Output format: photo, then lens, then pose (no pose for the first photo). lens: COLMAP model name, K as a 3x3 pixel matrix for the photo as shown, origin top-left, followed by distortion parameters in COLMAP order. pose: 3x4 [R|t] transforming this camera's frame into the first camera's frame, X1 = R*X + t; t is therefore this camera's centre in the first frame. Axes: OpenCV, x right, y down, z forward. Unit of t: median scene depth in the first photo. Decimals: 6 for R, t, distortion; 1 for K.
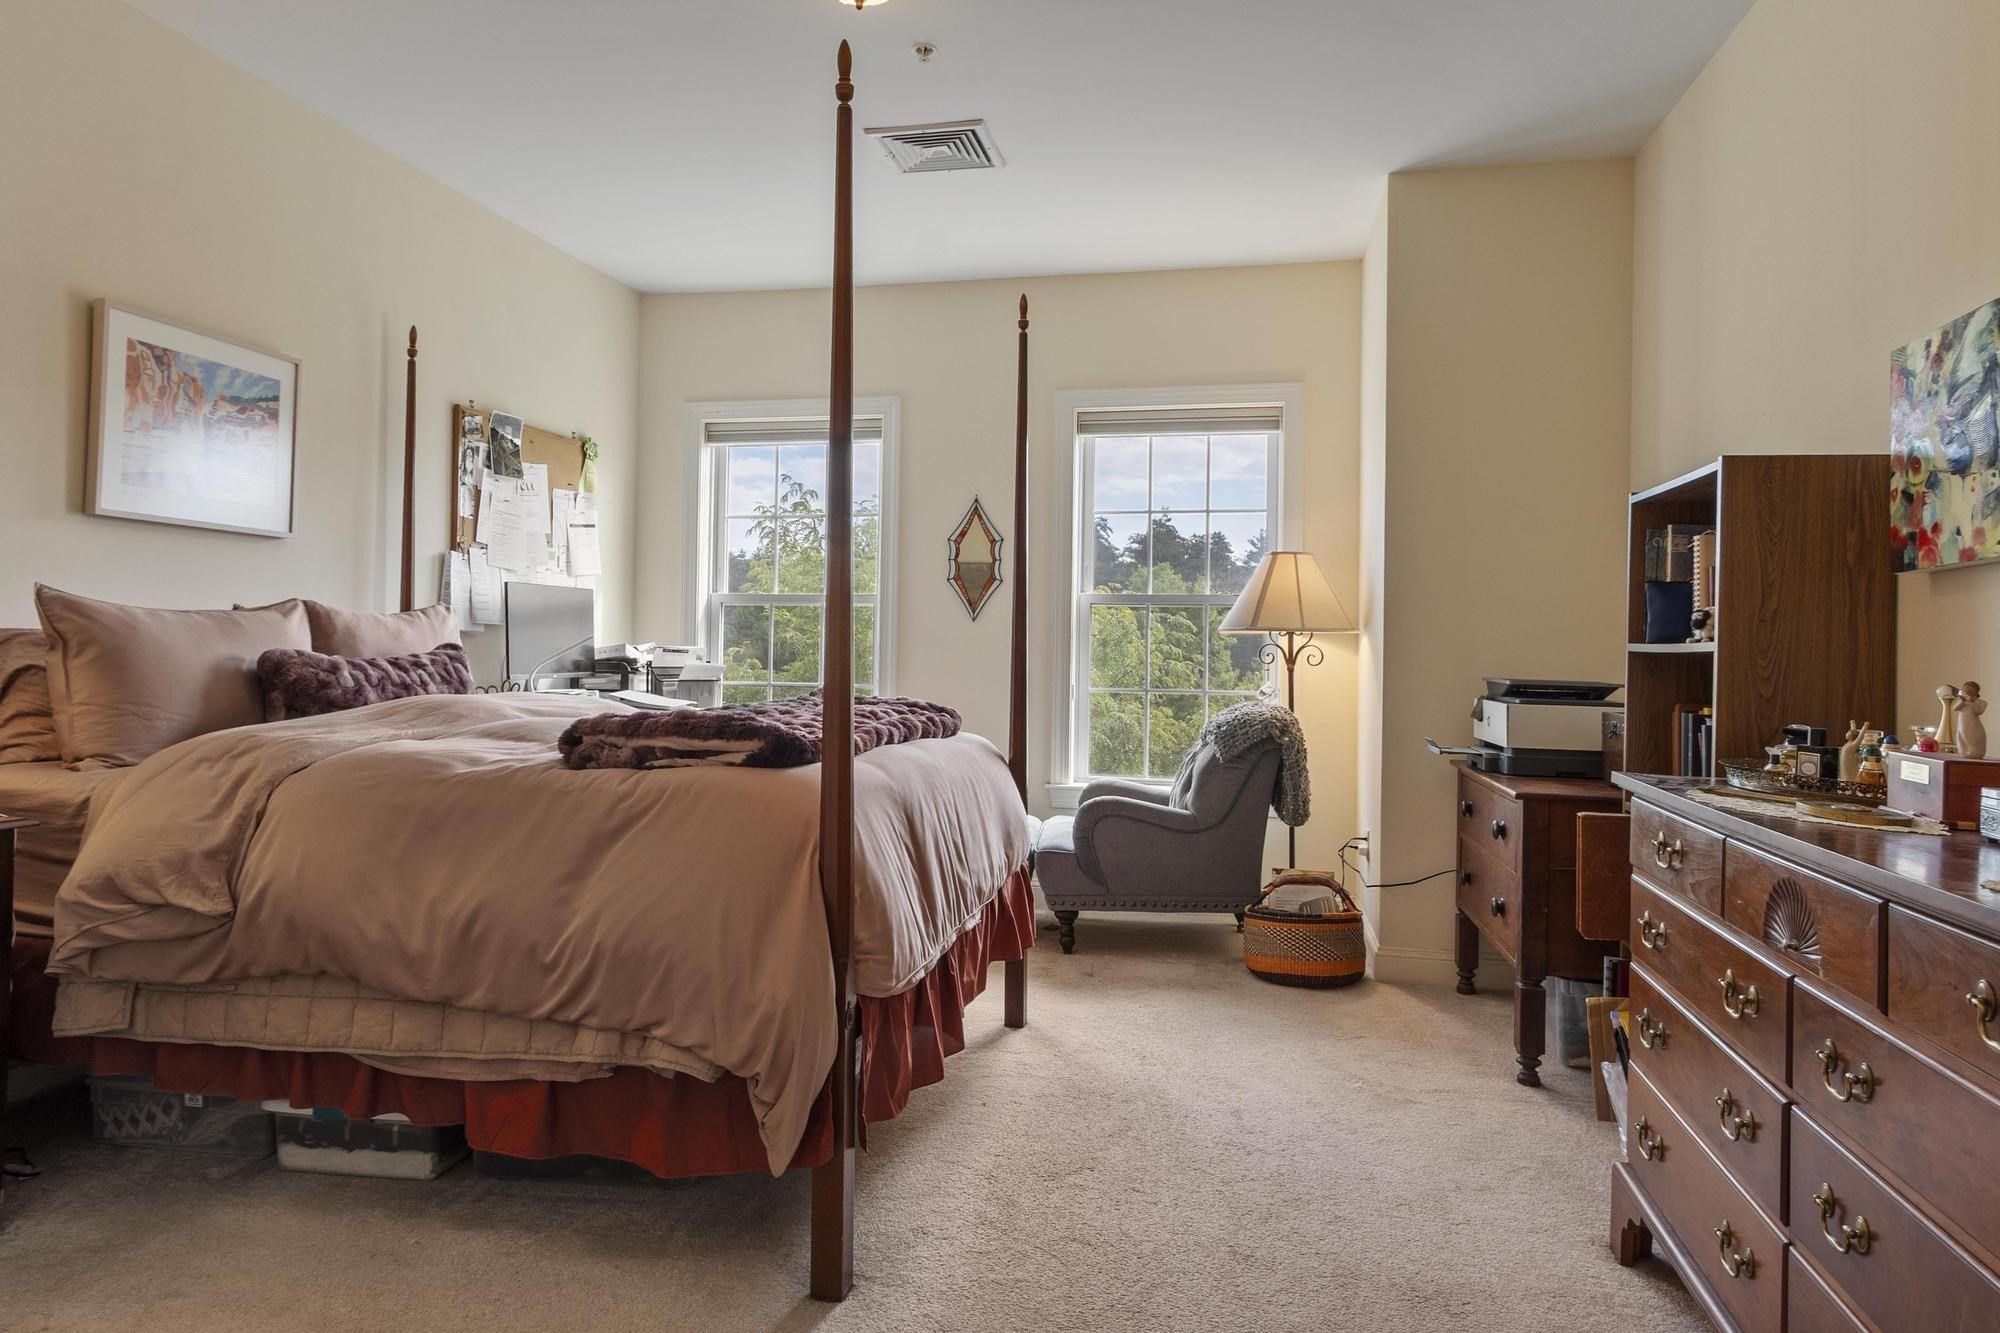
lens RADIAL K [[1215.5, 0, 1002.0], [0, 1215.5, 657.3], [0, 0, 1]] dist [0.000472, 0.000235]
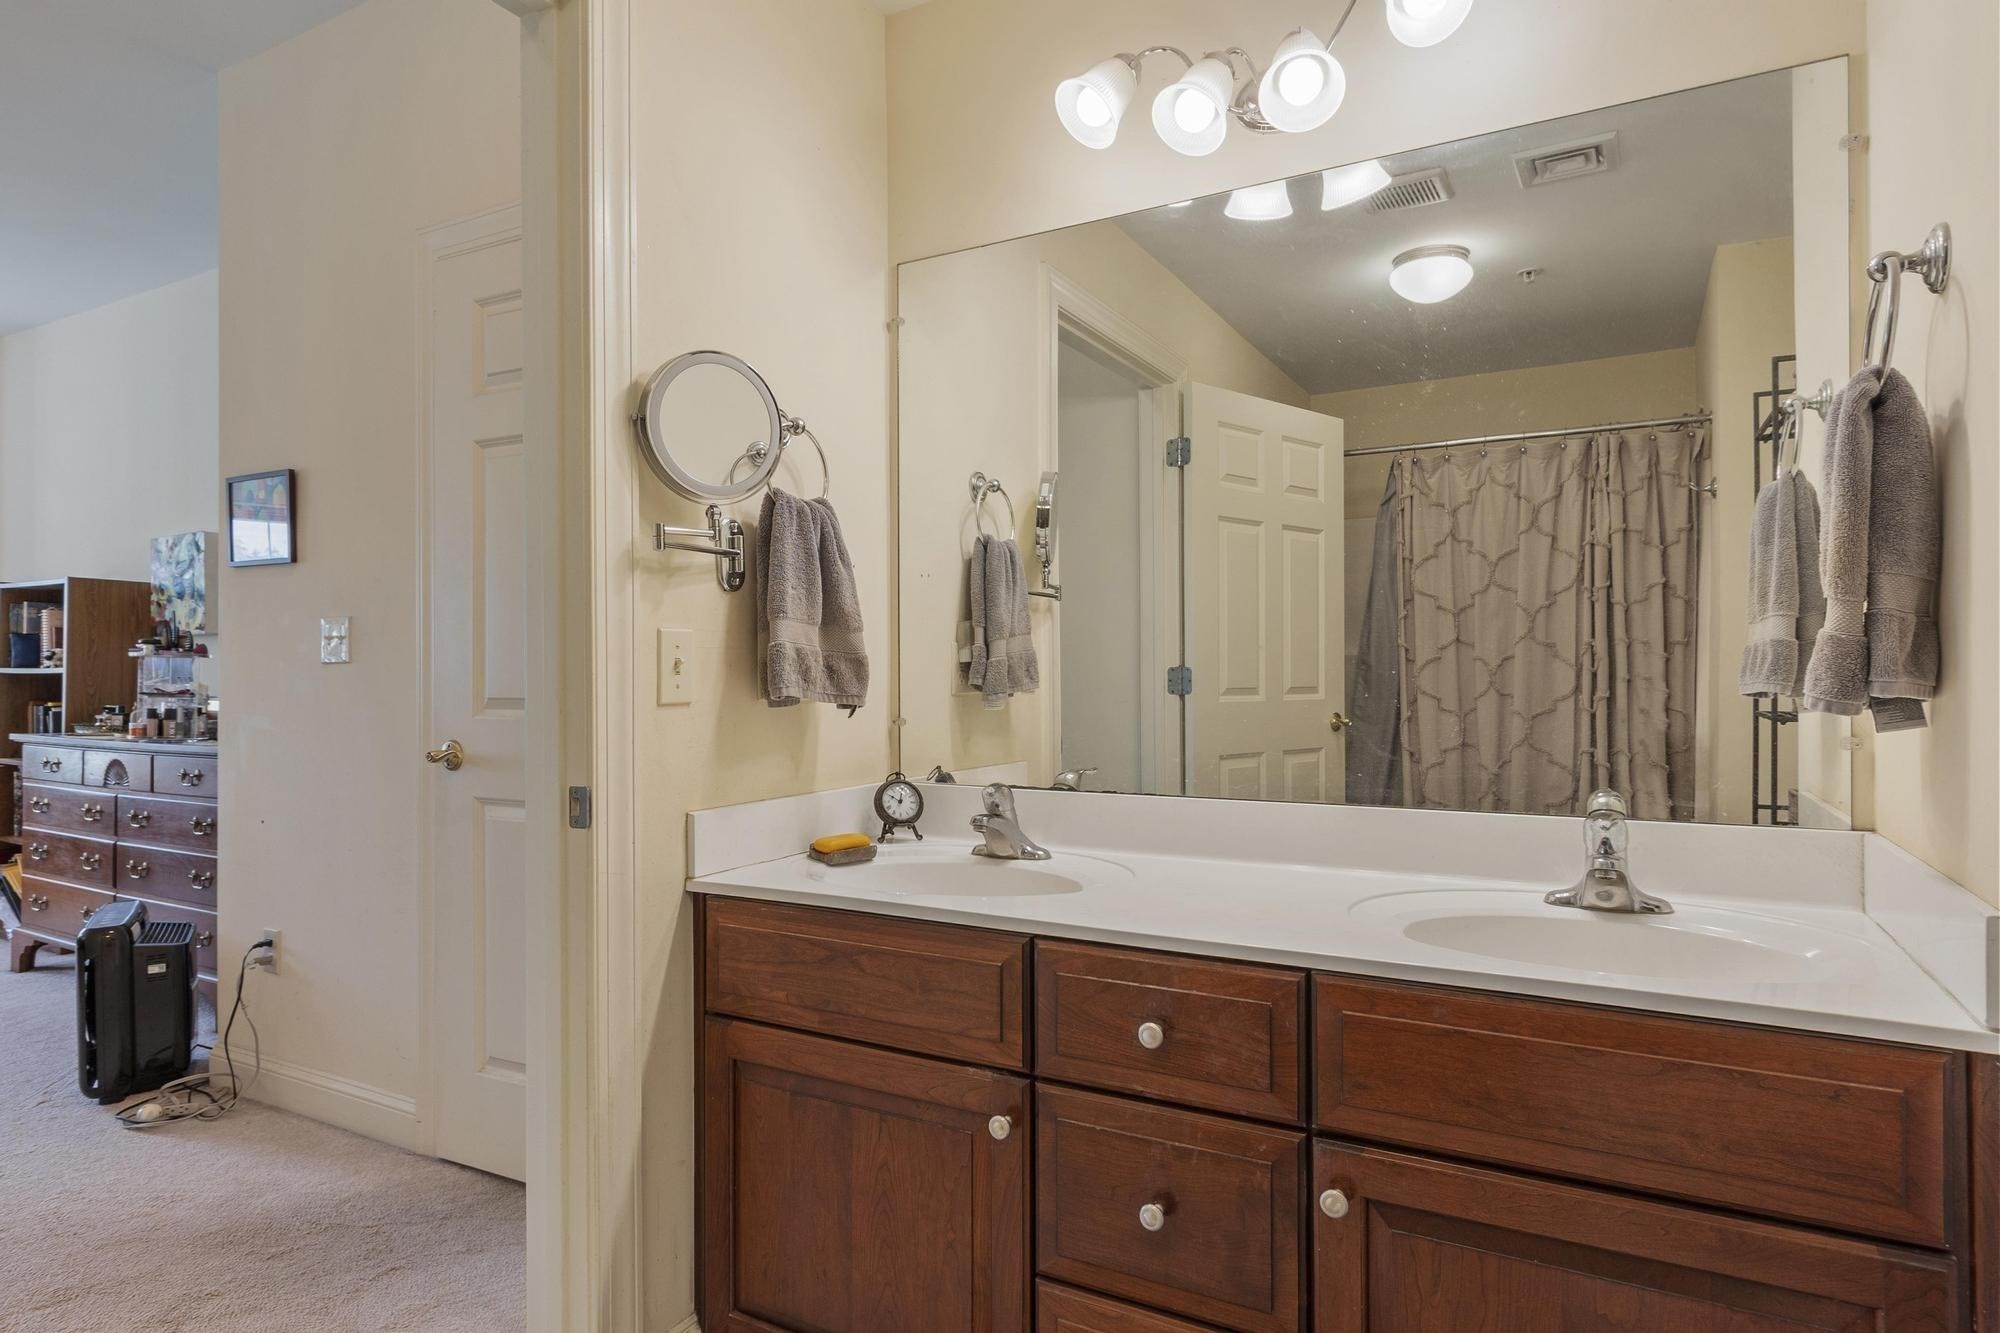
lens RADIAL K [[1135.0, 0, 997.6], [0, 1135.0, 674.3], [0, 0, 1]] dist [0.005995, -0.004161]
pose [[0.289135, 0.001316, 0.957287, -0.823392], [0.006984, 0.999970, -0.003484, 0.016929], [-0.957263, 0.007693, 0.289117, -1.097105]]
